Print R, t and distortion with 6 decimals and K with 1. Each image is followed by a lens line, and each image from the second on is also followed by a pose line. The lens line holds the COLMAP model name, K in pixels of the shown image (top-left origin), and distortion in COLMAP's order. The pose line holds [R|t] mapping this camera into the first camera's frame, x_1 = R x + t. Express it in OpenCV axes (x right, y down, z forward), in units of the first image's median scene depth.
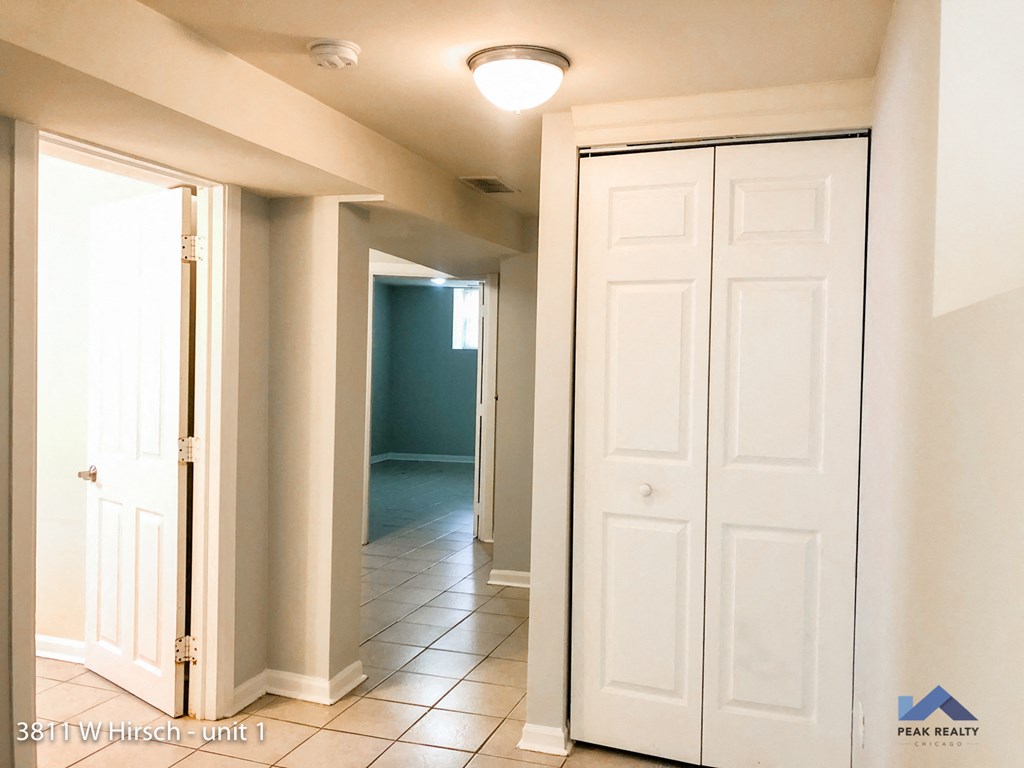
lens RADIAL K [[842.8, 0, 511.1], [0, 842.8, 365.3], [0, 0, 1]] dist [0.097008, -0.177504]
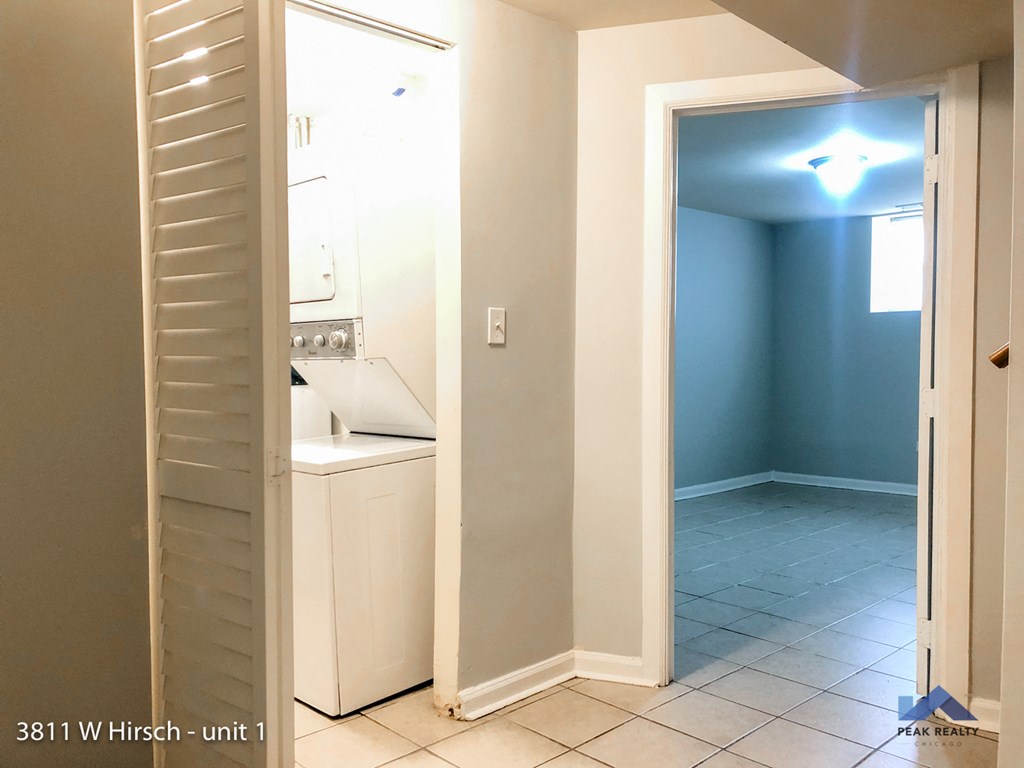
lens RADIAL K [[842.8, 0, 511.1], [0, 842.8, 365.3], [0, 0, 1]] dist [0.097008, -0.177504]
pose [[0.888455, -0.018027, -0.458610, -0.020544], [0.013649, 0.999824, -0.012859, 0.029672], [0.458761, 0.005165, 0.888545, 0.353532]]
